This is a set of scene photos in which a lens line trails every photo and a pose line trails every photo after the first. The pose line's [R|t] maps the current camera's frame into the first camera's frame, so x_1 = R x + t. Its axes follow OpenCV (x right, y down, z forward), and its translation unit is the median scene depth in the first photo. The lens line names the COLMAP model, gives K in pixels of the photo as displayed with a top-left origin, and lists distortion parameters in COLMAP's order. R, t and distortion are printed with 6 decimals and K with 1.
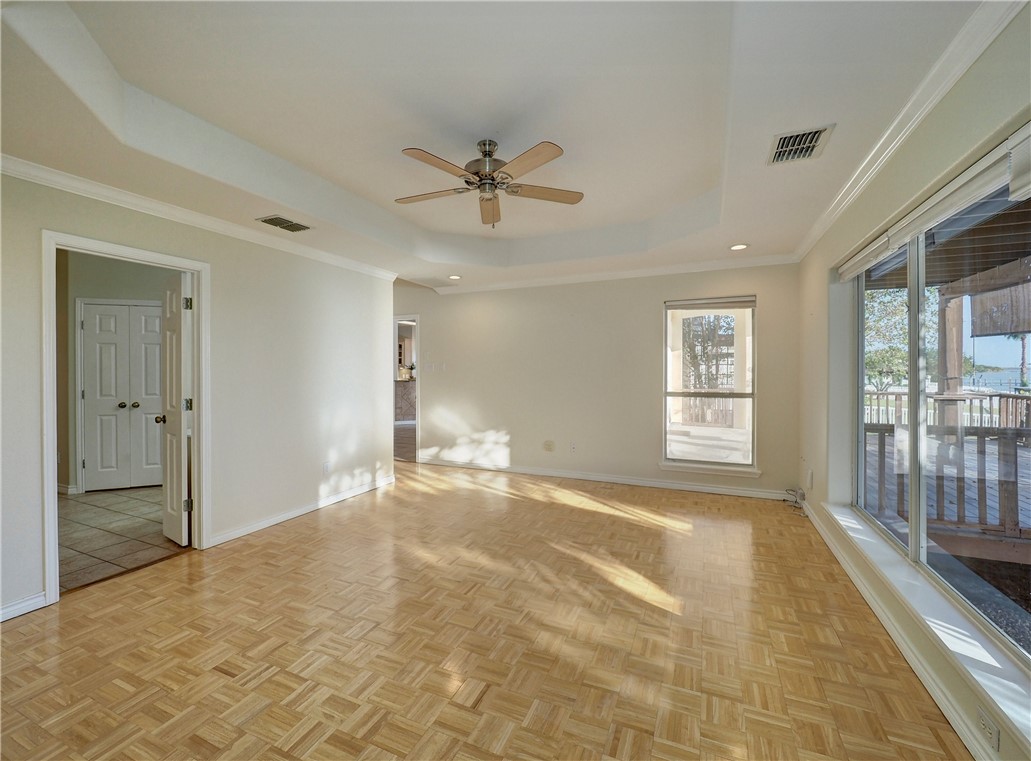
lens RADIAL K [[442.3, 0, 507.1], [0, 442.3, 377.5], [0, 0, 1]] dist [-0.008146, 0.001068]
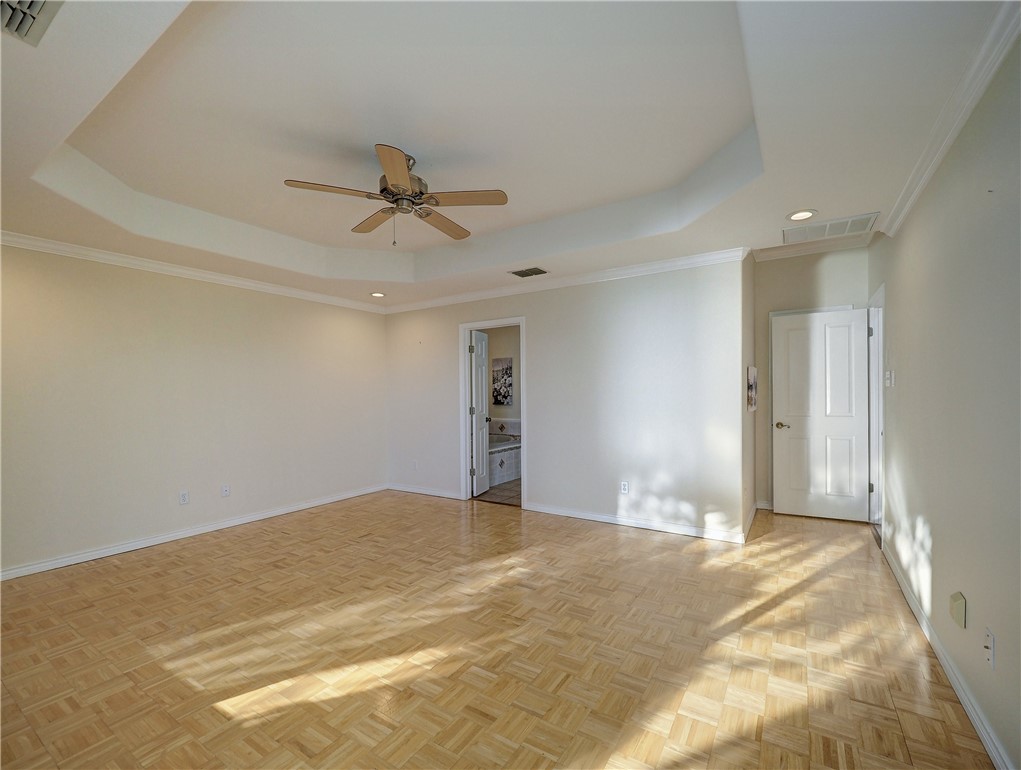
lens RADIAL K [[438.0, 0, 515.7], [0, 438.0, 387.0], [0, 0, 1]] dist [-0.008146, 0.001068]
pose [[-0.139206, -0.005264, -0.990249, 0.754409], [0.000245, 0.999986, -0.005350, -0.012880], [0.990263, -0.000988, -0.139203, 1.149315]]
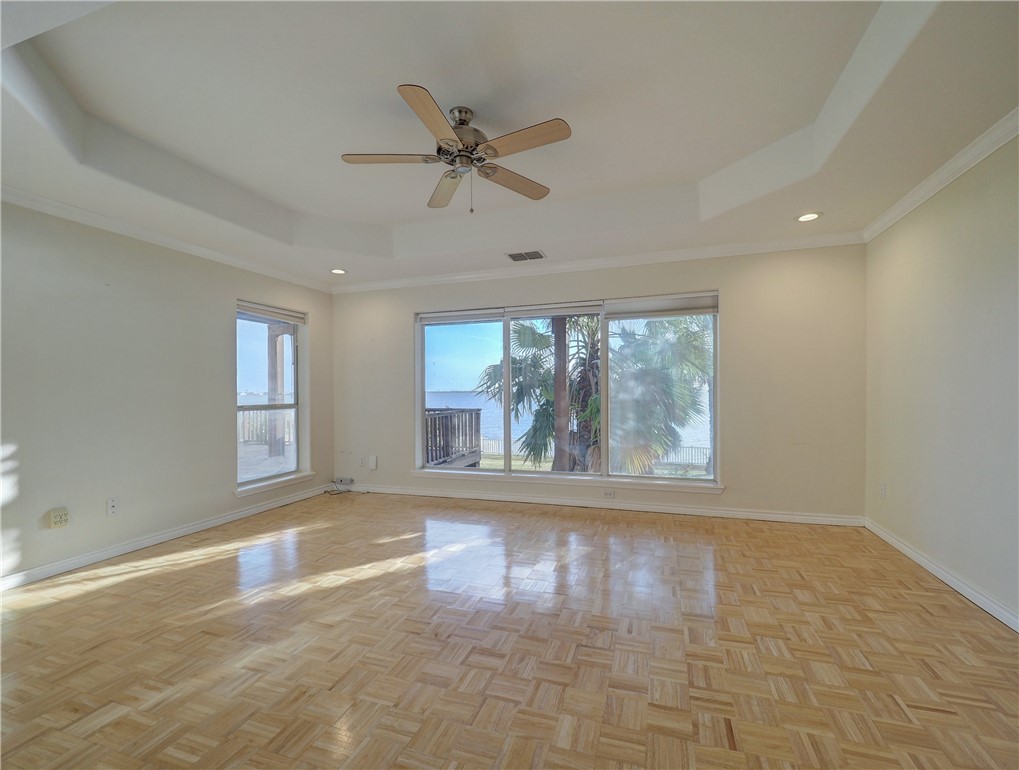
lens RADIAL K [[452.4, 0, 502.0], [0, 452.4, 387.5], [0, 0, 1]] dist [-0.001001, -0.000904]
pose [[-0.095430, 0.014305, 0.995333, -0.806679], [0.031743, 0.999432, -0.011320, 0.034346], [-0.994930, 0.030515, -0.095830, 0.837862]]
